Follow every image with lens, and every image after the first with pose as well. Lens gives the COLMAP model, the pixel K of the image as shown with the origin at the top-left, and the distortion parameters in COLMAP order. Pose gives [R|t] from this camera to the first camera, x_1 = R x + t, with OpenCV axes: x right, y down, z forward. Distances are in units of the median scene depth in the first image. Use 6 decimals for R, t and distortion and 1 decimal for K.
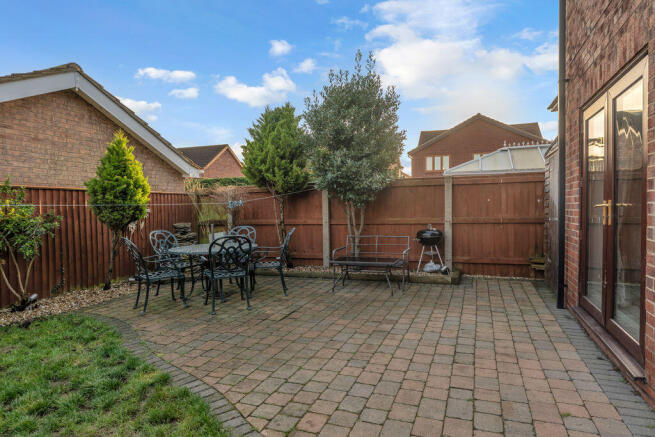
lens RADIAL K [[384.5, 0, 328.8], [0, 384.5, 218.5], [0, 0, 1]] dist [0.004768, 0.000966]
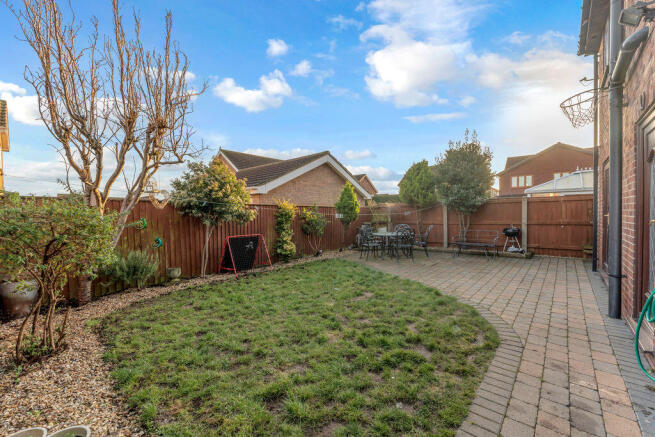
lens RADIAL K [[265.7, 0, 329.7], [0, 265.7, 218.7], [0, 0, 1]] dist [-0.003129, -0.000179]
pose [[0.937544, 0.009072, -0.347749, -0.100302], [-0.012396, 0.999896, -0.007336, 0.006658], [0.347647, 0.011188, 0.937559, -0.443934]]
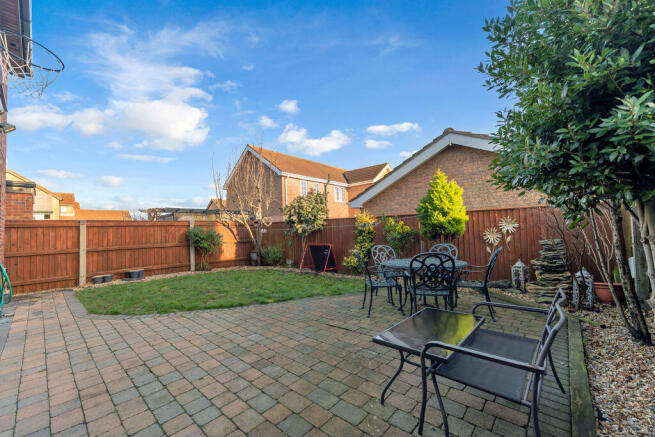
lens RADIAL K [[265.7, 0, 331.6], [0, 265.7, 220.5], [0, 0, 1]] dist [-0.003129, -0.000179]
pose [[-0.353289, -0.012204, -0.935435, 0.443655], [0.004453, 0.999882, -0.014727, -0.030062], [0.935504, -0.009369, -0.353192, 0.910928]]
